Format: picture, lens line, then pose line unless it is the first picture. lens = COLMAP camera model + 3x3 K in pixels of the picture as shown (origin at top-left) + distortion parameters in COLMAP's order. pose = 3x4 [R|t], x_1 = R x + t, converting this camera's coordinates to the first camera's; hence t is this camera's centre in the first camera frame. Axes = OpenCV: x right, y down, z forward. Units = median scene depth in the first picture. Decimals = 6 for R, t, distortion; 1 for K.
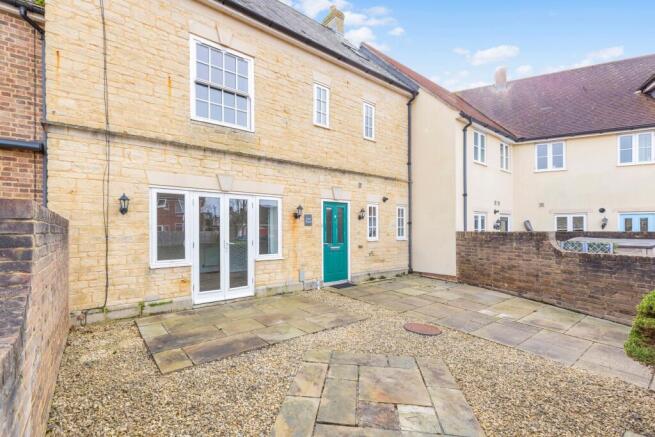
lens RADIAL K [[294.9, 0, 328.4], [0, 294.9, 227.6], [0, 0, 1]] dist [0.005645, 0.001636]
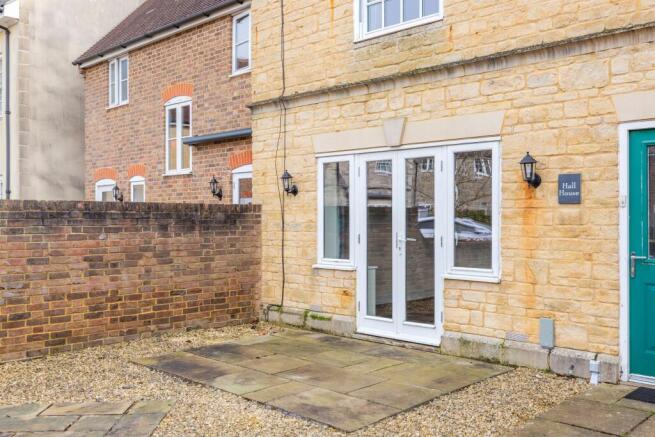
lens RADIAL K [[635.5, 0, 327.3], [0, 635.5, 214.3], [0, 0, 1]] dist [0.011565, 0.000000]
pose [[0.117000, 0.000424, -0.993132, 0.780244], [0.007810, 0.999969, 0.001347, 0.002840], [0.993101, -0.007914, 0.116993, 0.673622]]
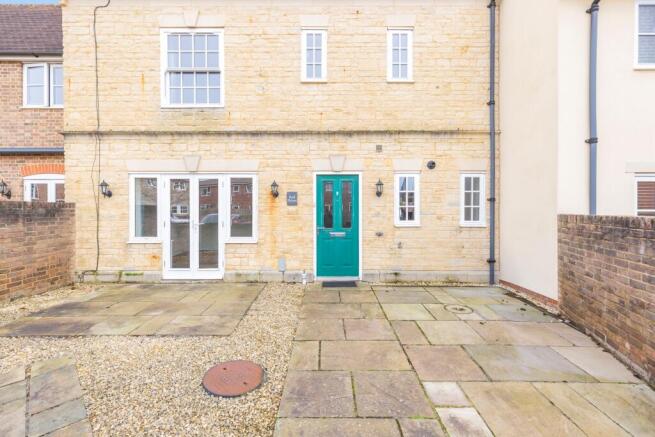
lens RADIAL K [[294.9, 0, 321.1], [0, 294.9, 209.9], [0, 0, 1]] dist [0.005645, 0.001636]
pose [[0.779952, 0.002425, -0.625835, 0.578599], [0.002646, 0.999971, 0.007172, 0.000304], [0.625834, -0.007250, 0.779923, 0.450569]]
